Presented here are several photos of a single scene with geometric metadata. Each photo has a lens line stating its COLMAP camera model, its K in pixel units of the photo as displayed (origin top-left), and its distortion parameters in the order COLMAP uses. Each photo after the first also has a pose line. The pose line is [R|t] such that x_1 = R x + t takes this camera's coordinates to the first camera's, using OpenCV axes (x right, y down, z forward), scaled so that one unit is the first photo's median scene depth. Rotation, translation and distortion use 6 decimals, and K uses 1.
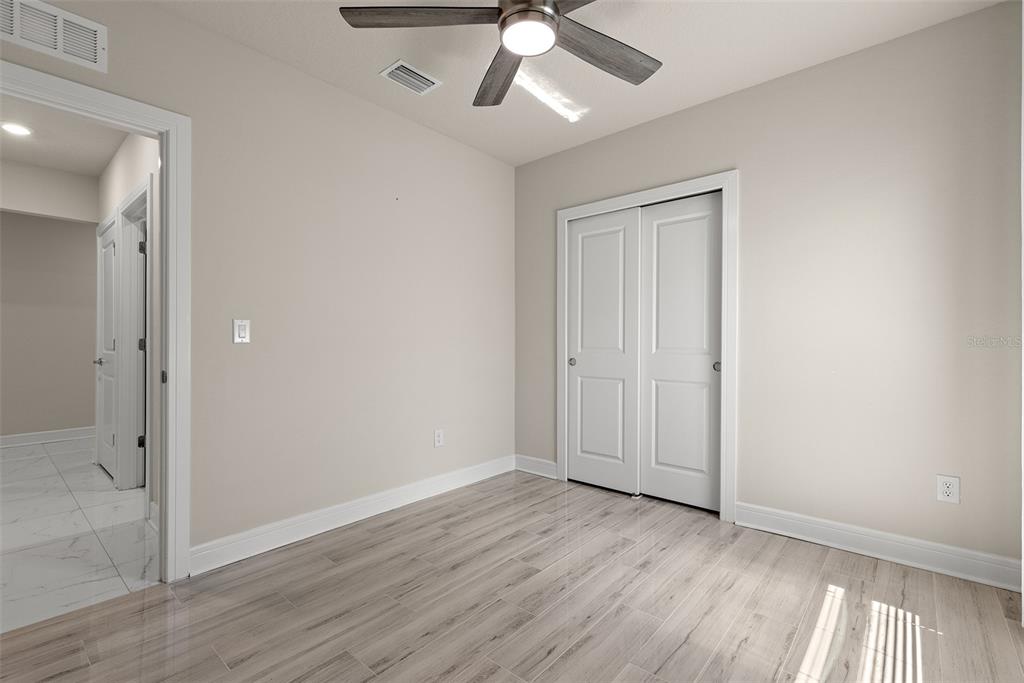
lens RADIAL K [[458.6, 0, 511.7], [0, 458.6, 344.7], [0, 0, 1]] dist [0.012022, -0.003092]
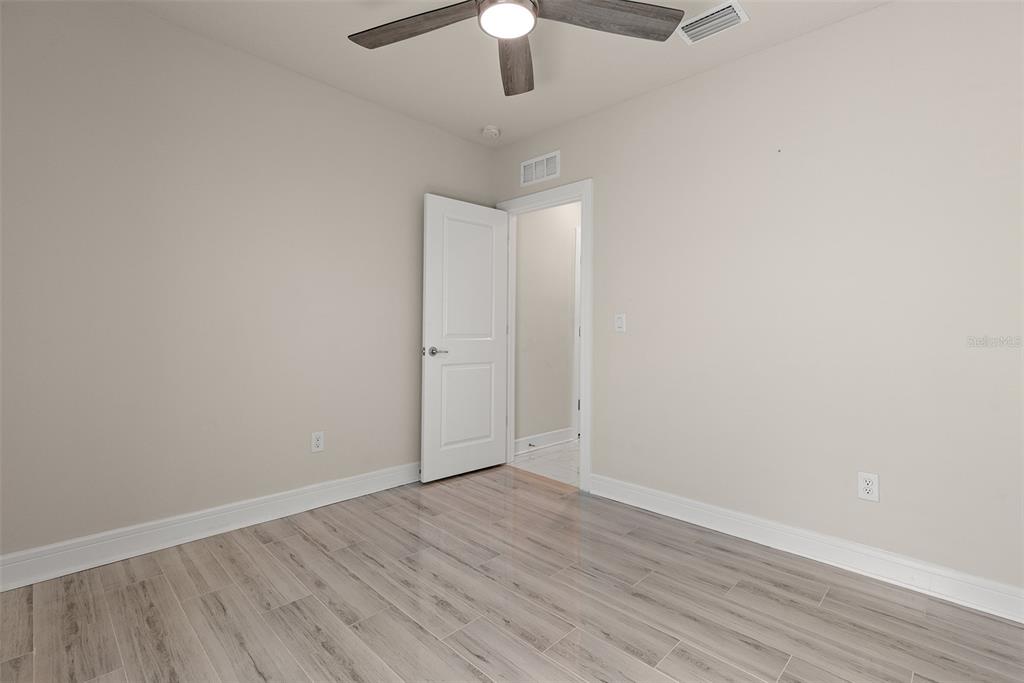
lens RADIAL K [[458.6, 0, 509.4], [0, 458.6, 324.5], [0, 0, 1]] dist [0.012022, -0.003092]
pose [[-0.043491, -0.009759, -0.999006, 0.747556], [-0.020462, 0.999751, -0.008875, -0.008238], [0.998844, 0.020055, -0.043680, 0.785484]]
